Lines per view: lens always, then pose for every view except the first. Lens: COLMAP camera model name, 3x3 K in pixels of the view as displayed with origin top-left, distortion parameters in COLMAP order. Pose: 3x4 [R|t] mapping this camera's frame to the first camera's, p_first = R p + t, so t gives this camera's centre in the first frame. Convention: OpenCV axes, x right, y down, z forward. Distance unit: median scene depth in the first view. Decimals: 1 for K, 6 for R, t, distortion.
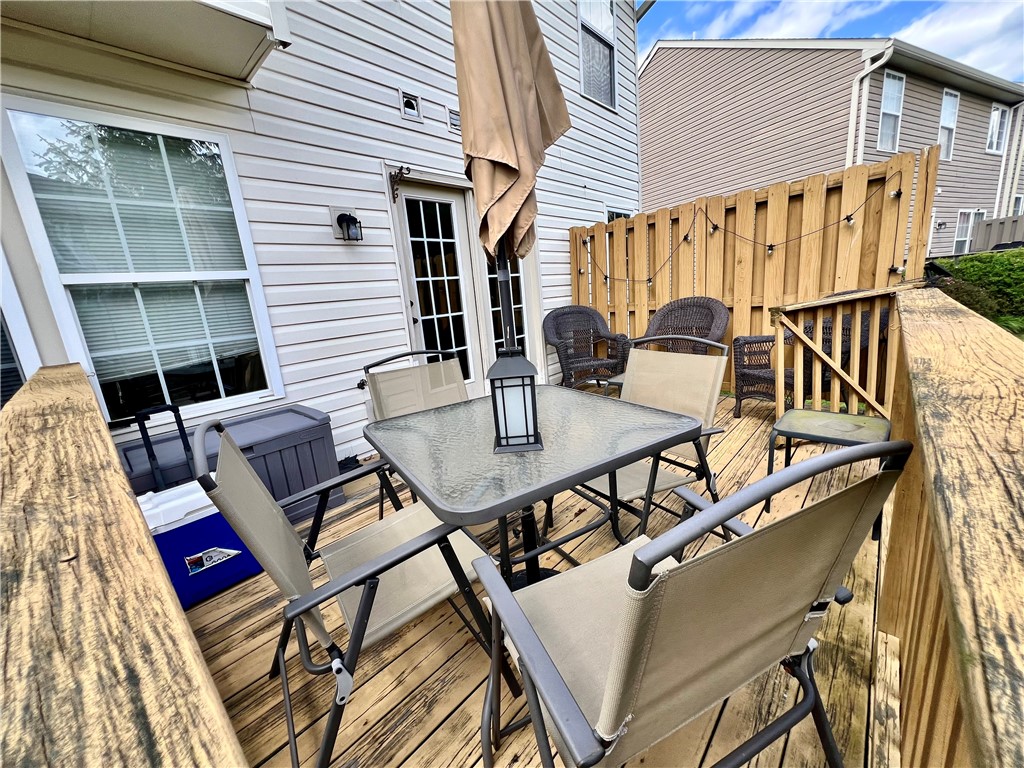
lens RADIAL K [[410.1, 0, 512.0], [0, 410.1, 384.0], [0, 0, 1]] dist [-0.000816, 0.000358]
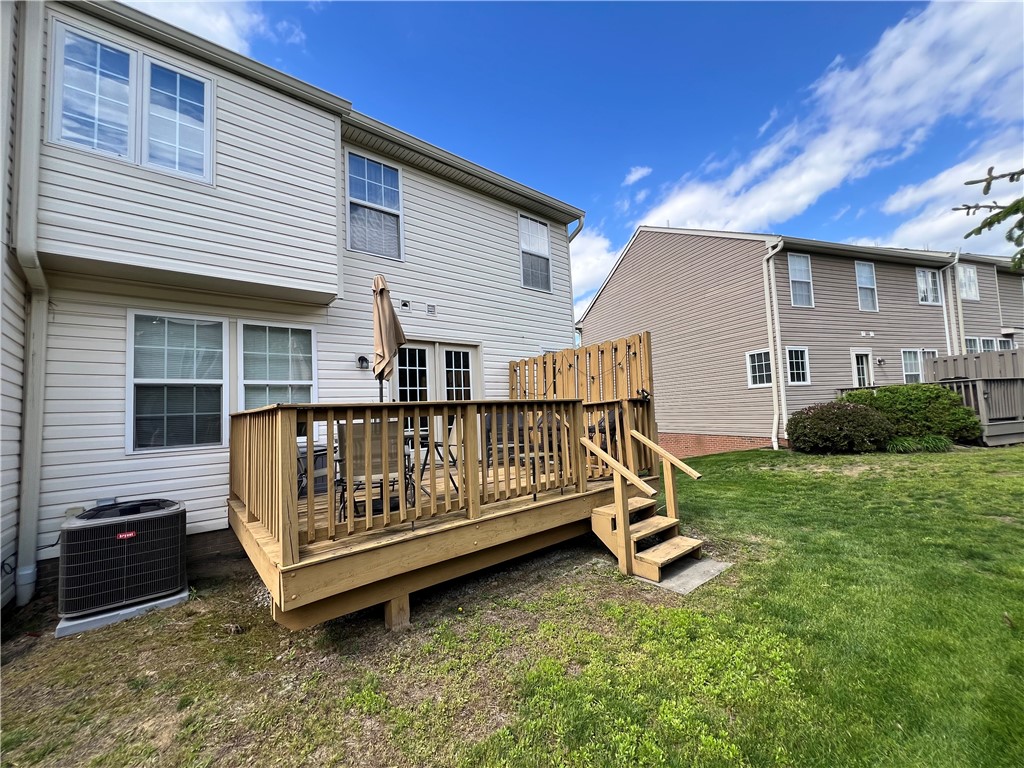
lens RADIAL K [[410.1, 0, 512.0], [0, 410.1, 384.0], [0, 0, 1]] dist [-0.000816, 0.000358]
pose [[0.990179, 0.031890, -0.136122, 0.494095], [-0.067993, 0.960583, -0.269552, 0.179234], [0.122160, 0.276160, 0.953317, -0.666724]]
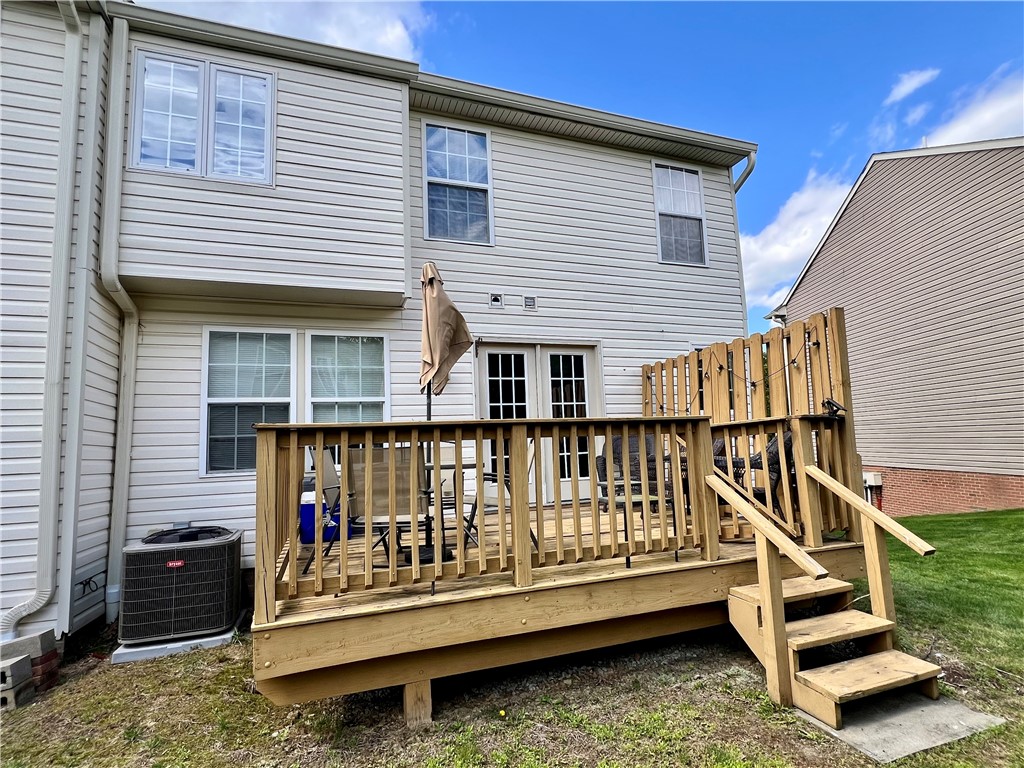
lens RADIAL K [[513.5, 0, 512.0], [0, 513.5, 384.0], [0, 0, 1]] dist [-0.000300, 0.000538]
pose [[0.882073, 0.001176, -0.471111, 0.666302], [-0.140396, 0.955216, -0.260482, 0.134916], [0.449707, 0.295906, 0.842736, -0.505885]]
